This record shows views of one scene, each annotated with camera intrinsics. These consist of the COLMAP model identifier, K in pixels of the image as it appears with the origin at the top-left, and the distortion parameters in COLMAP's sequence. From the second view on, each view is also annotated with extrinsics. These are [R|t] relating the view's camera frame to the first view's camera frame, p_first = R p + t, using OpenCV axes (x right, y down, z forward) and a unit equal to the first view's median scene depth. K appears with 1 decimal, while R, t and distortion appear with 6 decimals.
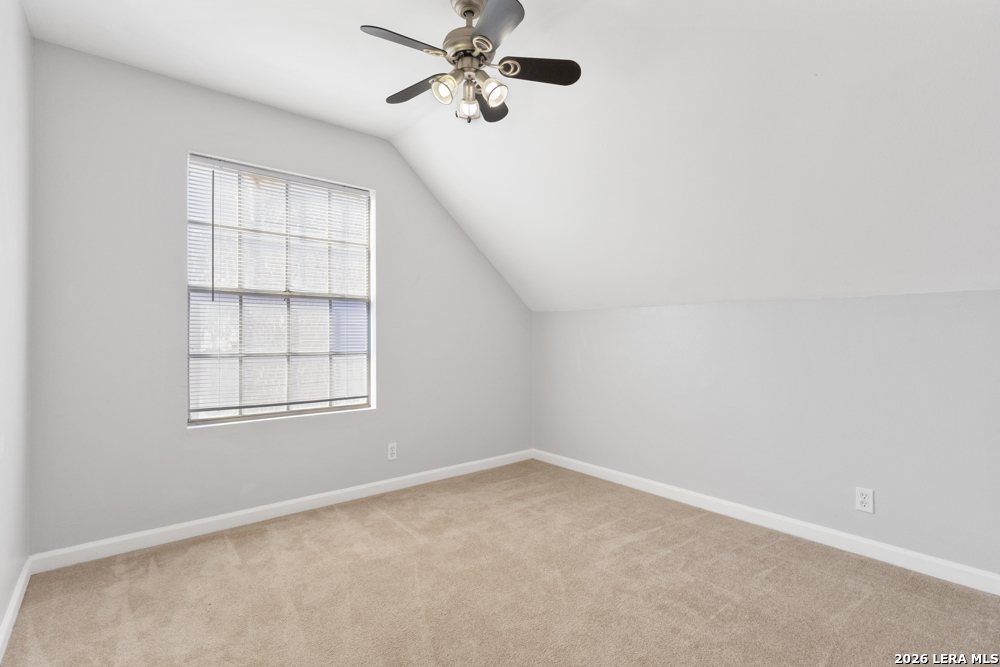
lens RADIAL K [[463.4, 0, 515.7], [0, 463.4, 331.3], [0, 0, 1]] dist [-0.000739, 0.000183]
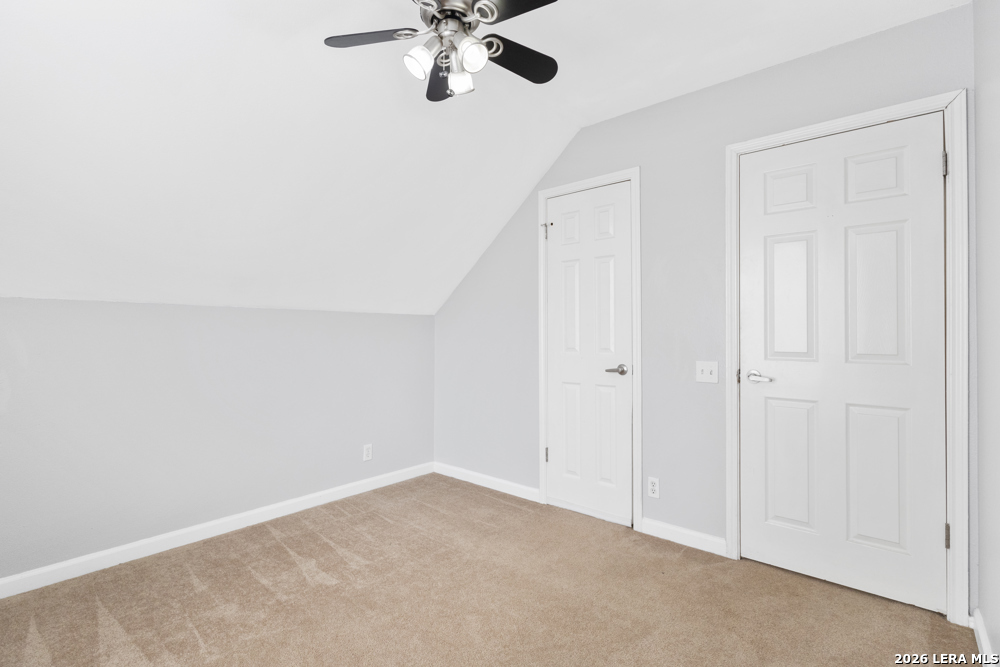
lens RADIAL K [[463.4, 0, 515.7], [0, 463.4, 331.3], [0, 0, 1]] dist [-0.000739, 0.000183]
pose [[-0.179475, 0.003374, 0.983757, -0.724309], [-0.015378, 0.999862, -0.006235, -0.009501], [-0.983642, -0.016247, -0.179398, 0.785186]]
